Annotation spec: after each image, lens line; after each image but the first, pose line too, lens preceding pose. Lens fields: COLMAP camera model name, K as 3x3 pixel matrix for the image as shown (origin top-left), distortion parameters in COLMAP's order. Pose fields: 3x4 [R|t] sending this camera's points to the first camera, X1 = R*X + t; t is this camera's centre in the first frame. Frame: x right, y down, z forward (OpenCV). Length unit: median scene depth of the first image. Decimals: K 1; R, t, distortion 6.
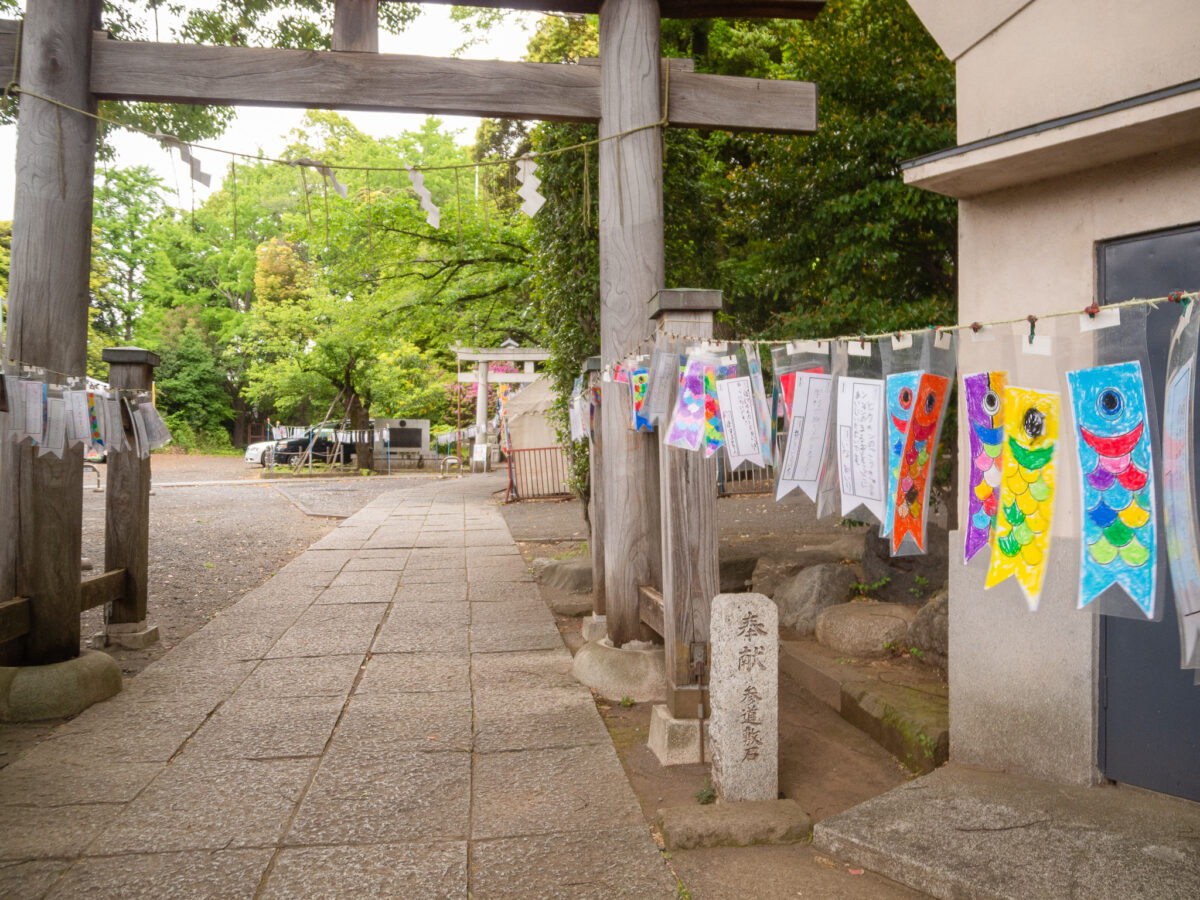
lens RADIAL K [[982.9, 0, 598.5], [0, 982.9, 448.3], [0, 0, 1]] dist [0.001797, -0.000821]
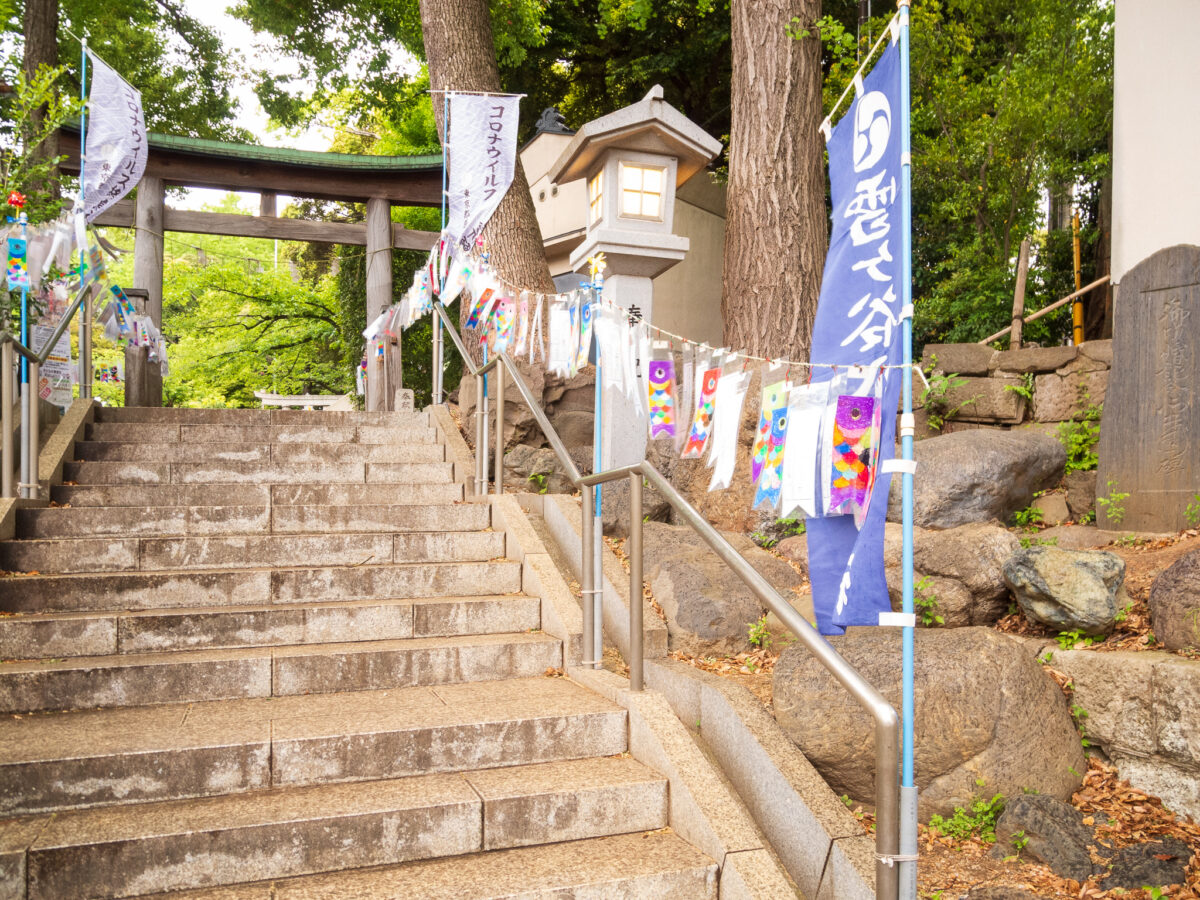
lens RADIAL K [[982.9, 0, 599.6], [0, 982.9, 453.2], [0, 0, 1]] dist [0.001797, -0.000821]
pose [[0.979152, -0.002106, 0.203119, 0.017023], [0.016244, 0.997556, -0.067964, 0.088298], [-0.202479, 0.069847, 0.976793, -0.359773]]
